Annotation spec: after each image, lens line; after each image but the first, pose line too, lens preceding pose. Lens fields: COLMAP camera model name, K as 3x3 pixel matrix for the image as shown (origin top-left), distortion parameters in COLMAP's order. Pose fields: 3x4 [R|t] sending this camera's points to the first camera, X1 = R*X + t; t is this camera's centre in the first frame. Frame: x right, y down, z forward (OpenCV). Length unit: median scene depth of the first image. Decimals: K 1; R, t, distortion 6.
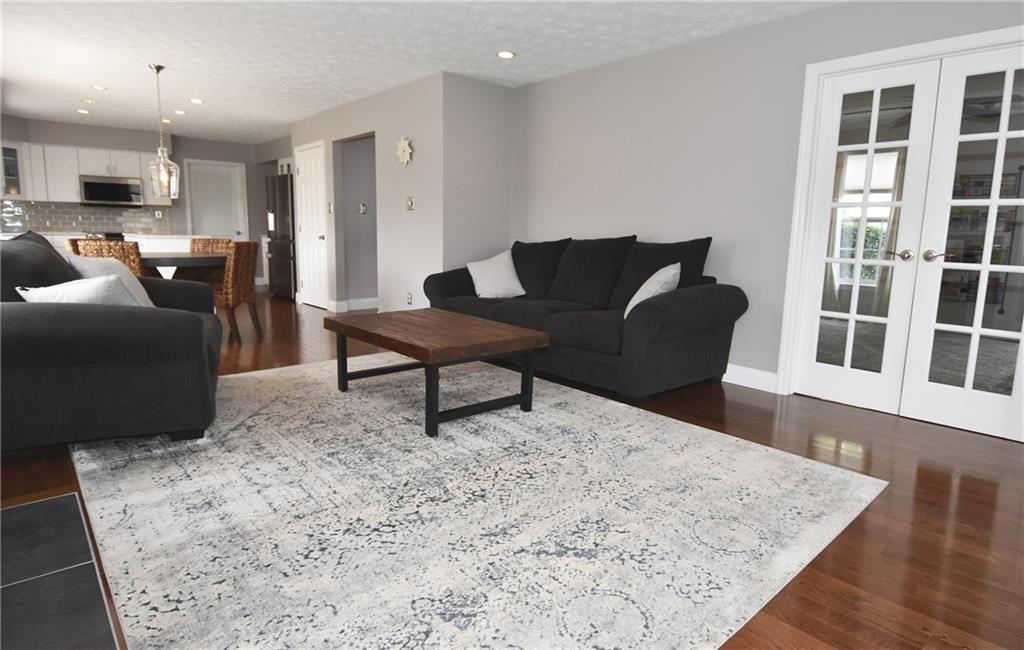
lens RADIAL K [[592.1, 0, 512.0], [0, 592.1, 325.0], [0, 0, 1]] dist [-0.000212, -0.000024]
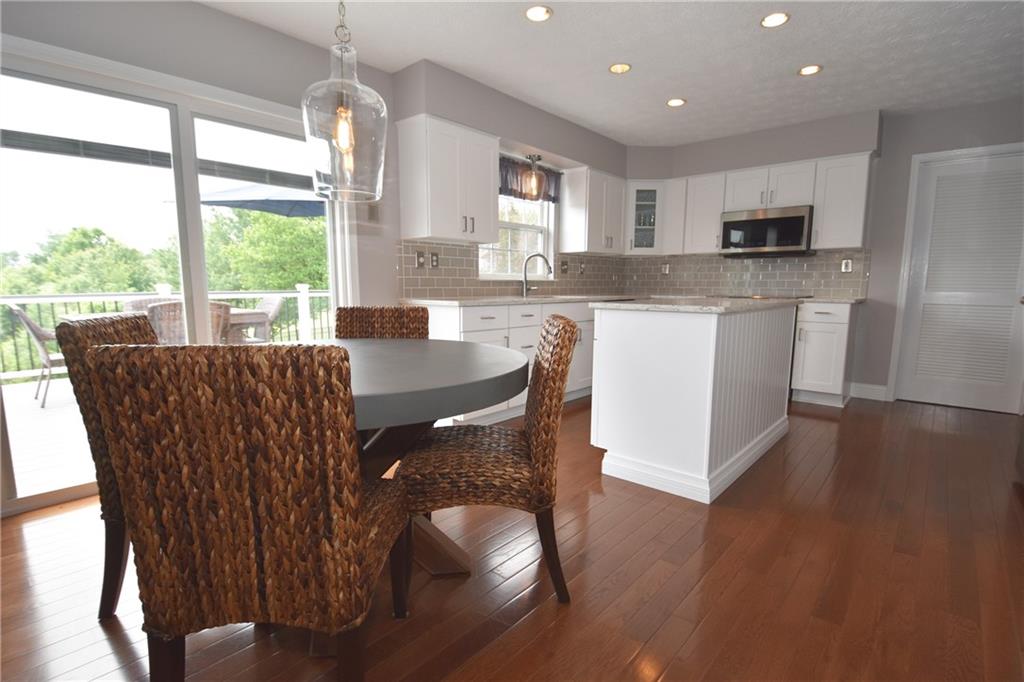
lens RADIAL K [[498.2, 0, 512.0], [0, 498.2, 341.0], [0, 0, 1]] dist [0.000202, 0.000007]
pose [[0.145113, 0.105968, -0.983724, -0.231109], [-0.156359, 0.984211, 0.082955, -0.148212], [0.976982, 0.141776, 0.159390, 0.873505]]
